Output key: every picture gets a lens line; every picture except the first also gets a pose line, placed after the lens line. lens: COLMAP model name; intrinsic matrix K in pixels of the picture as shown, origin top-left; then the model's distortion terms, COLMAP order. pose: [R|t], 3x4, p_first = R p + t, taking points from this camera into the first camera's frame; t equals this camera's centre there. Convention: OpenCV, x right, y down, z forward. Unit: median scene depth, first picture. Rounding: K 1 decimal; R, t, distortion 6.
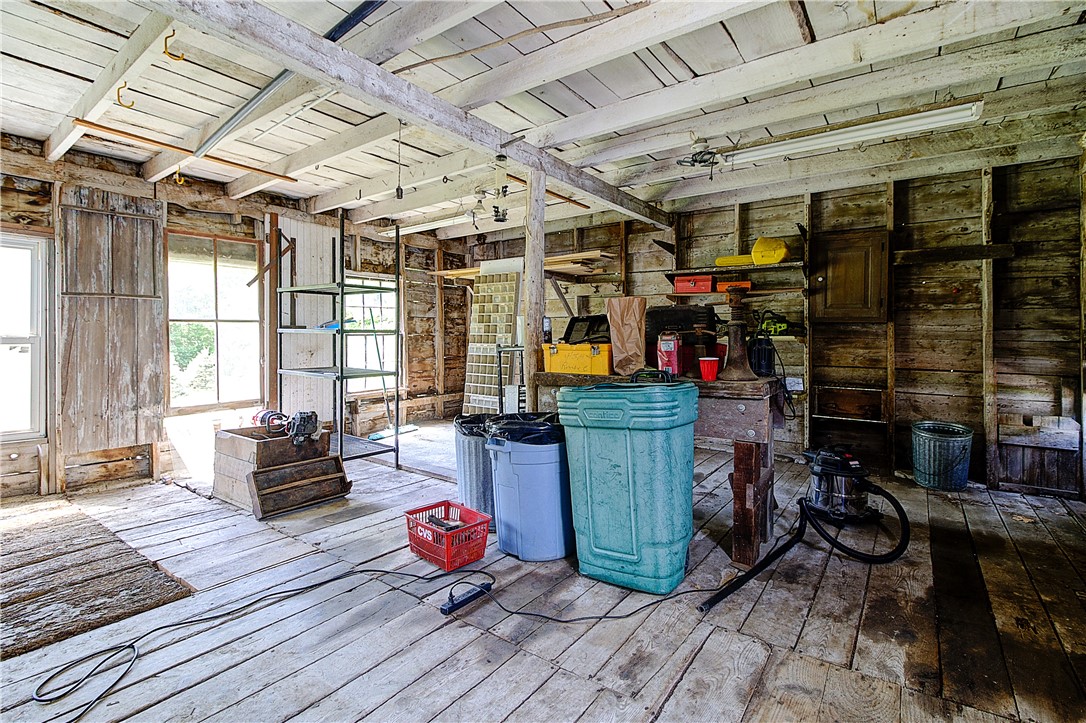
lens RADIAL K [[500.3, 0, 556.8], [0, 500.3, 339.6], [0, 0, 1]] dist [0.010983, -0.005825]
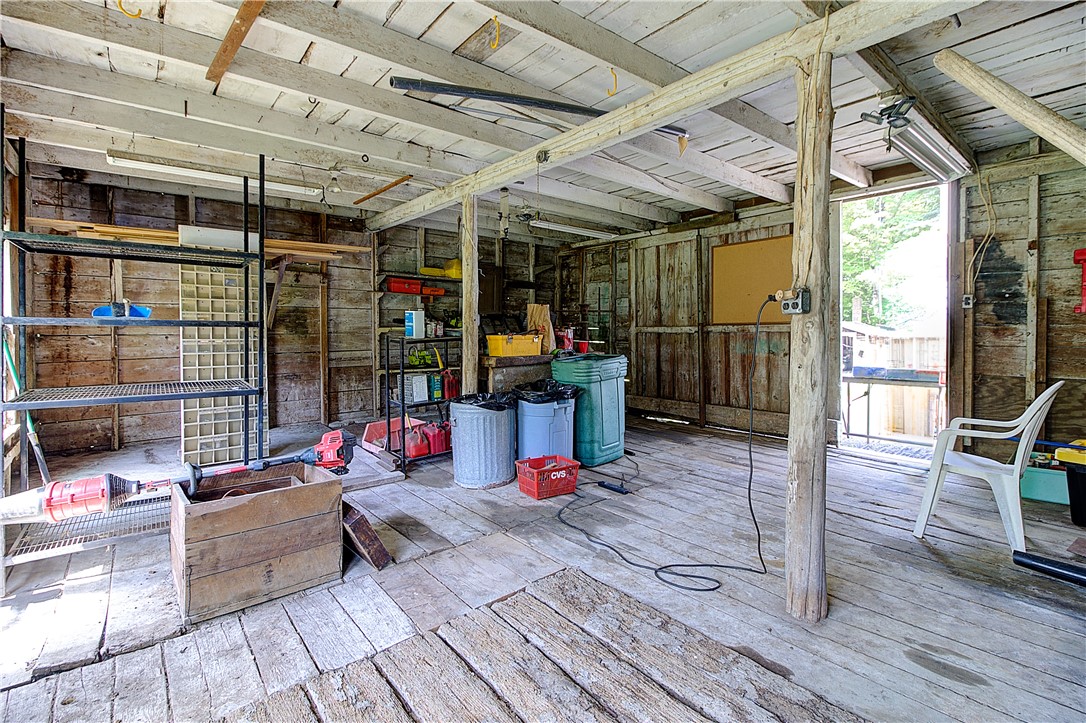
lens RADIAL K [[500.3, 0, 551.6], [0, 500.3, 331.0], [0, 0, 1]] dist [0.010983, -0.005825]
pose [[0.245812, -0.008232, 0.969283, -1.064080], [0.004105, 0.999964, 0.007452, -0.010709], [-0.969309, 0.002147, 0.245837, 0.456053]]
